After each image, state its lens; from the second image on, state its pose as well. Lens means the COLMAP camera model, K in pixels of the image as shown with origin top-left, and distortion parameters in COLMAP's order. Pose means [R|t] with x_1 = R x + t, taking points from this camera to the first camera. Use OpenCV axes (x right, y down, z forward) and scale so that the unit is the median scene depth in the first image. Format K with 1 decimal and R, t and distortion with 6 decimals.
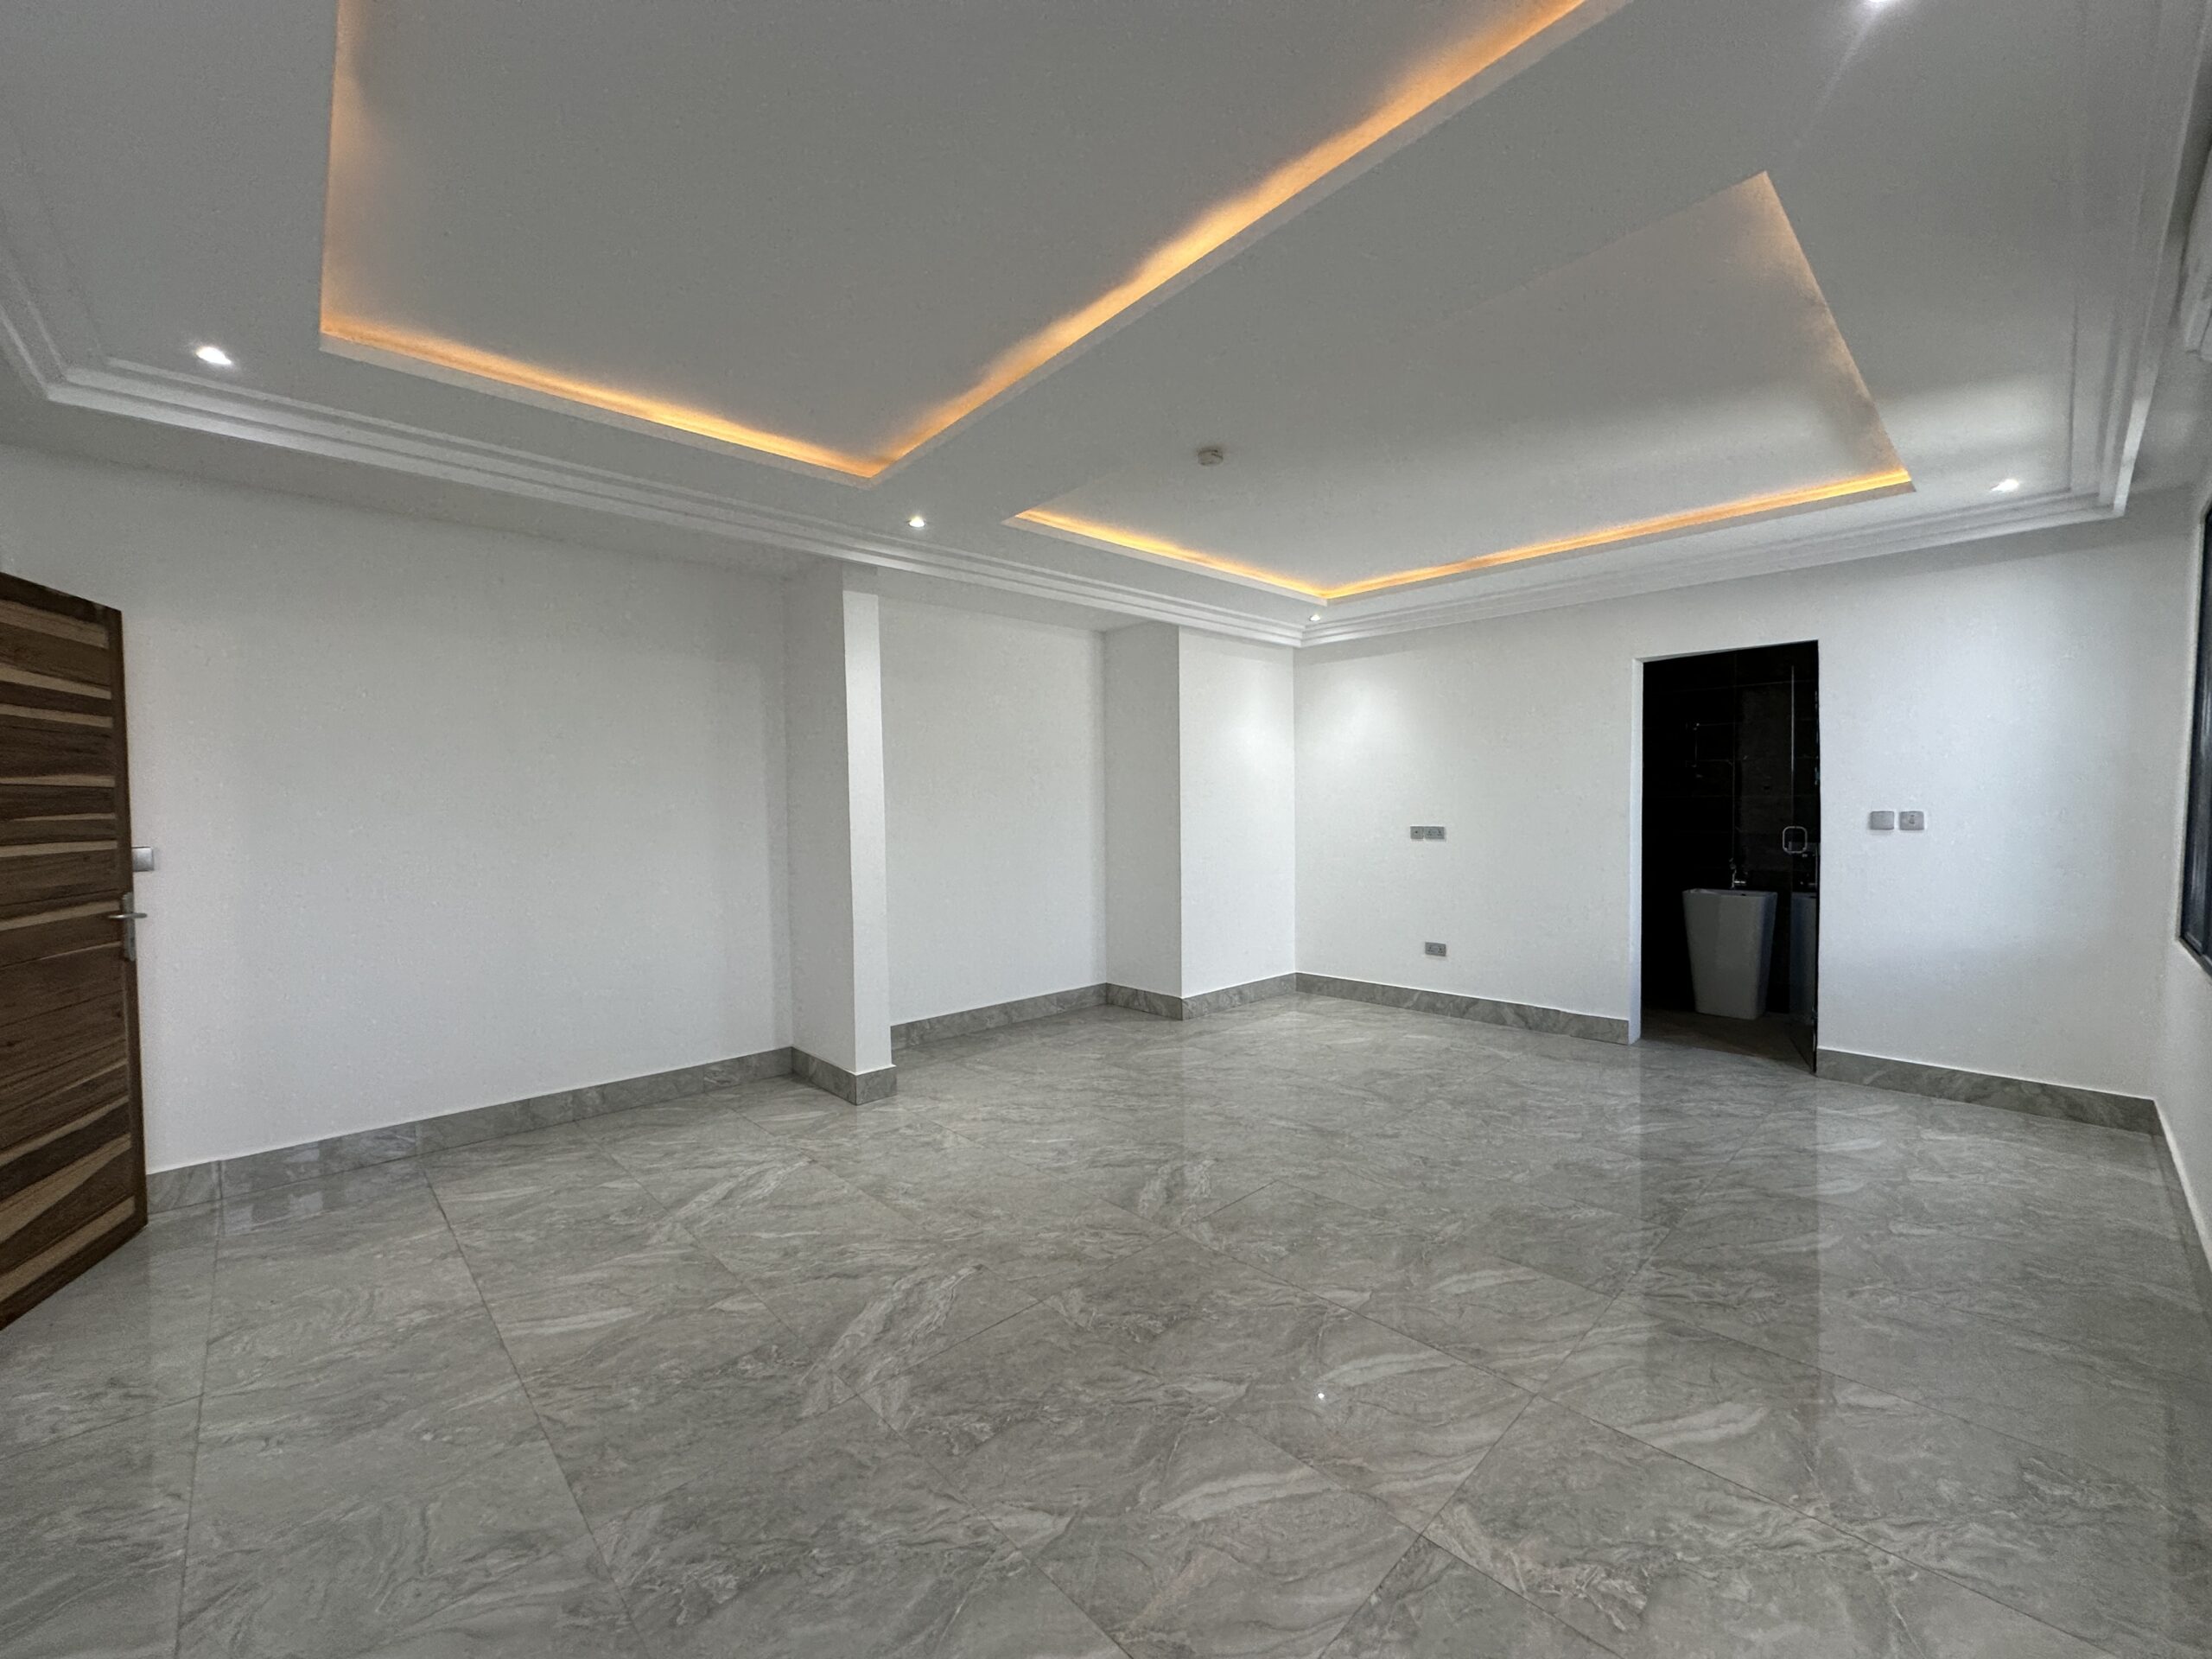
lens RADIAL K [[884.6, 0, 1106.0], [0, 884.6, 829.5], [0, 0, 1]] dist [-0.001936, 0.000462]
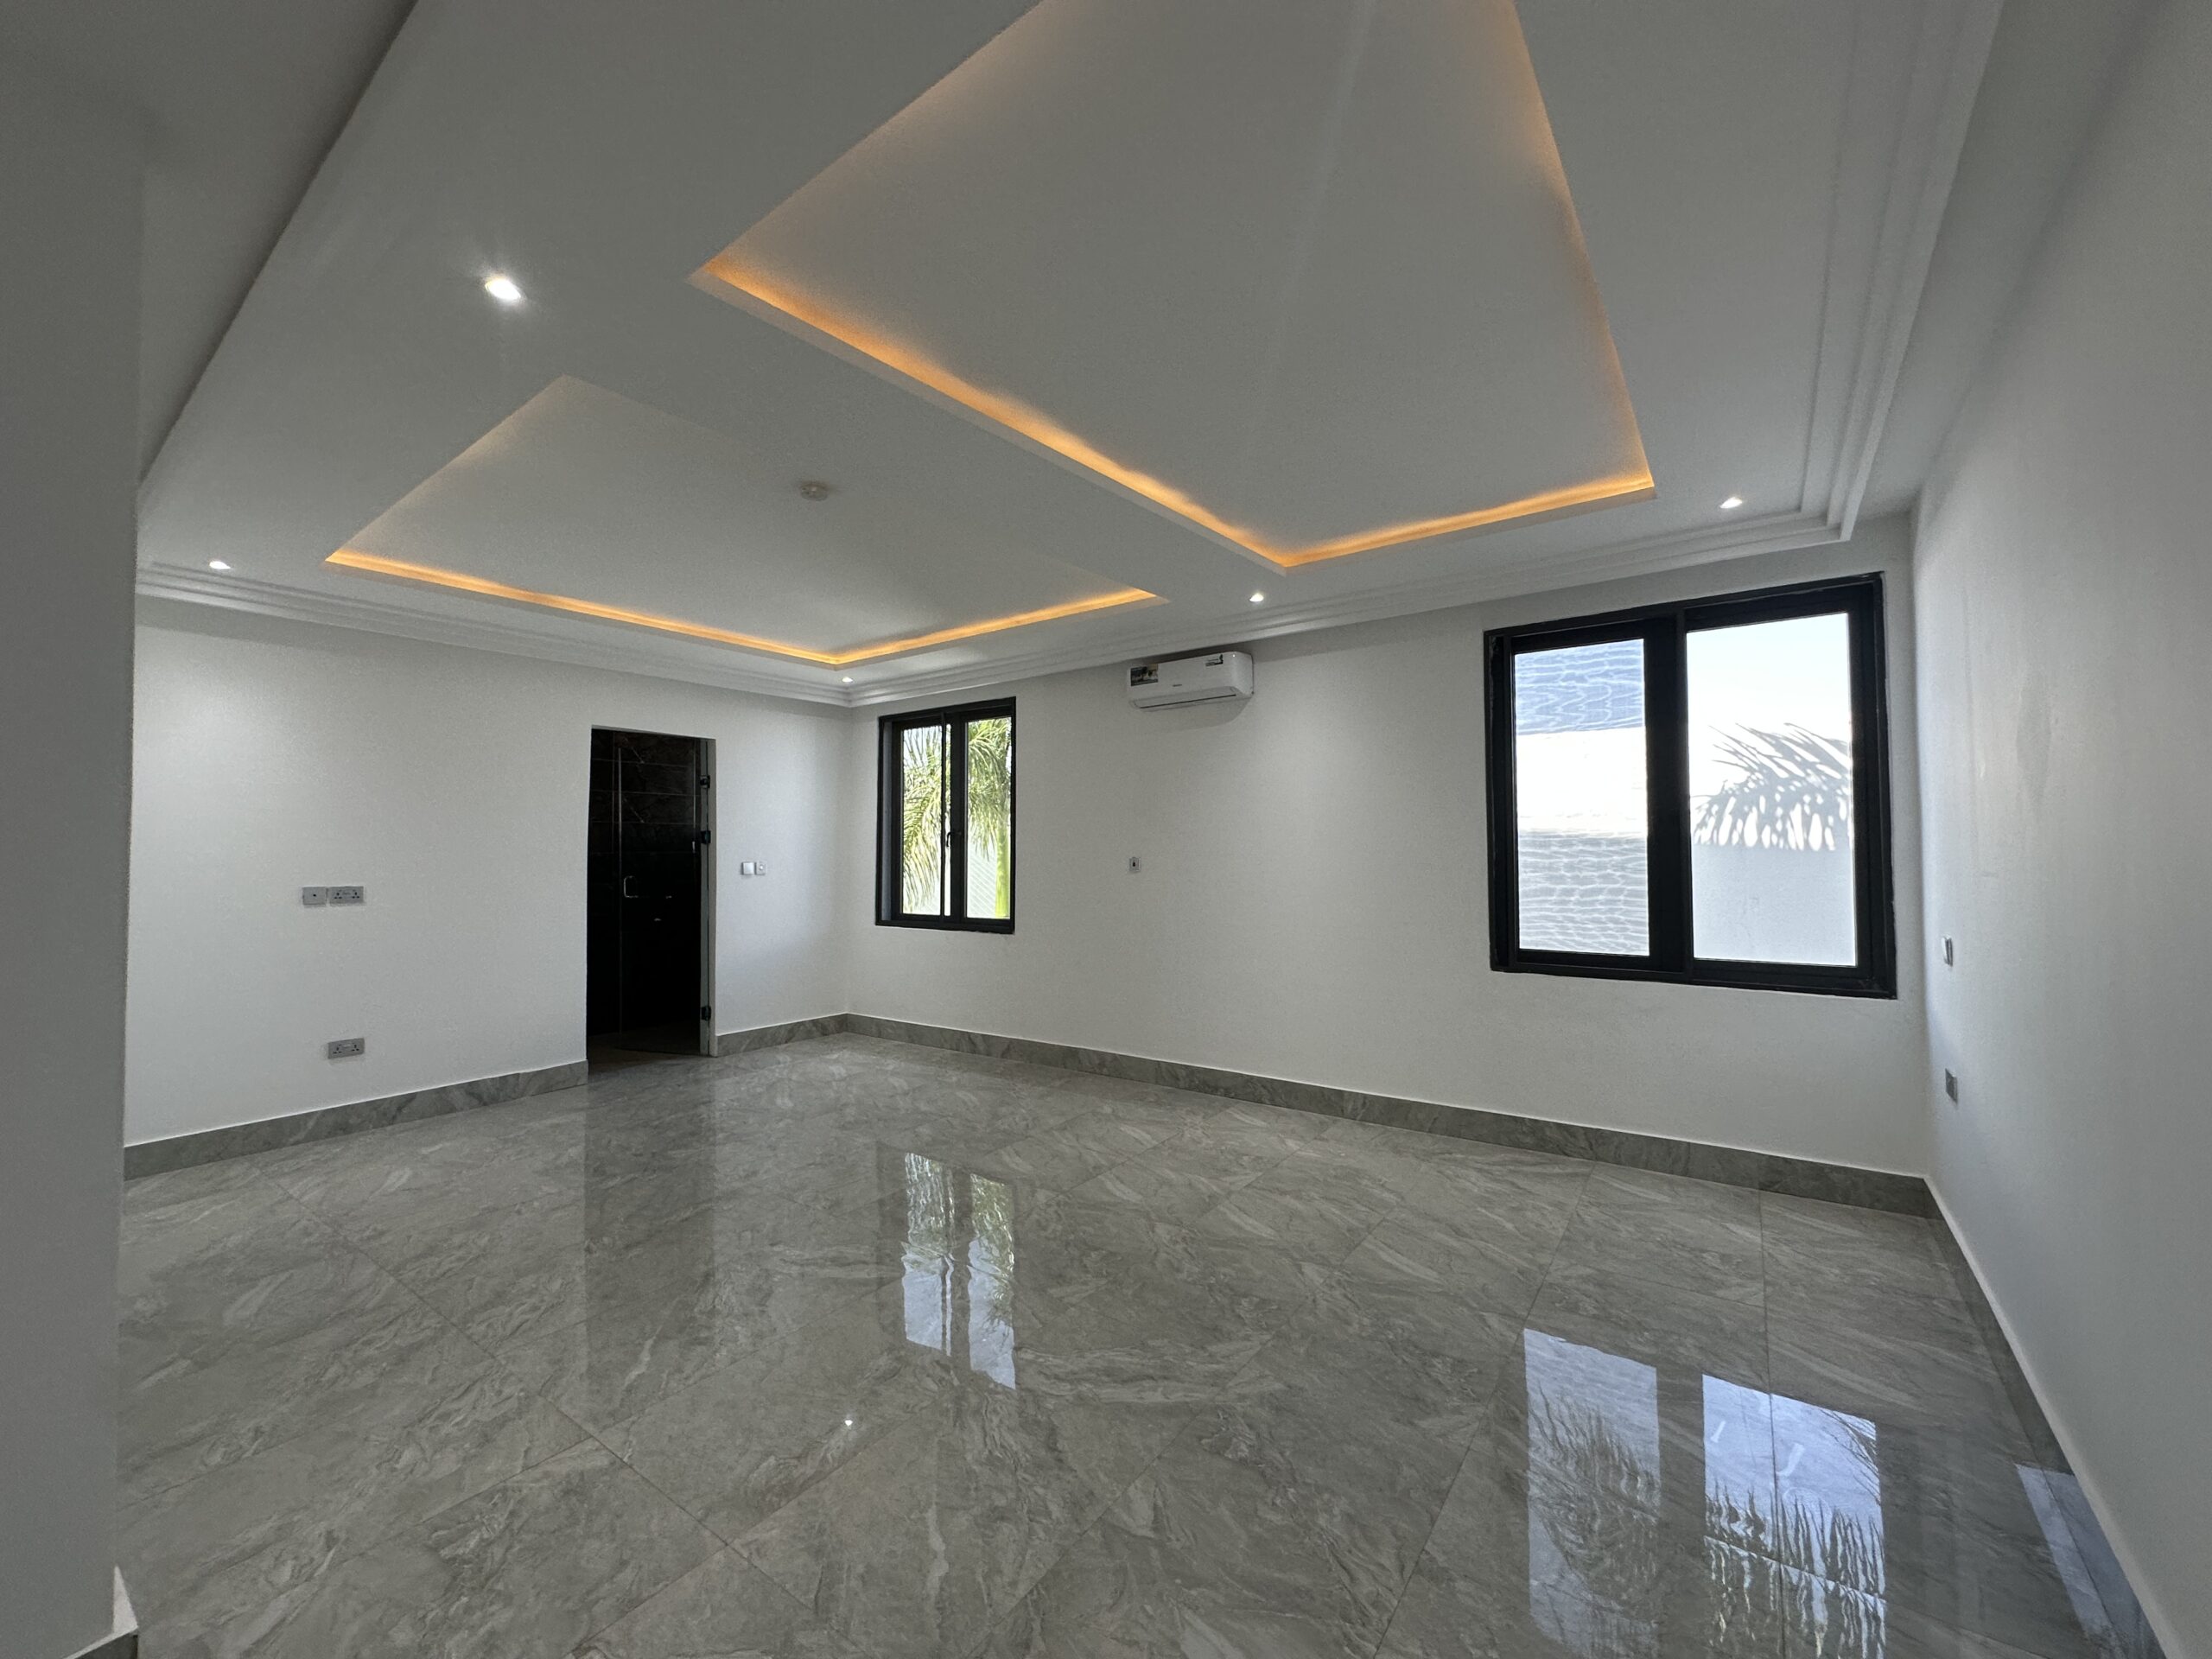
lens RADIAL K [[884.6, 0, 1106.0], [0, 884.6, 829.5], [0, 0, 1]] dist [-0.001936, 0.000462]
pose [[-0.185130, 0.040020, 0.981899, -0.723812], [0.039193, 0.998676, -0.033315, -0.002384], [-0.981932, 0.032316, -0.186453, 0.717205]]
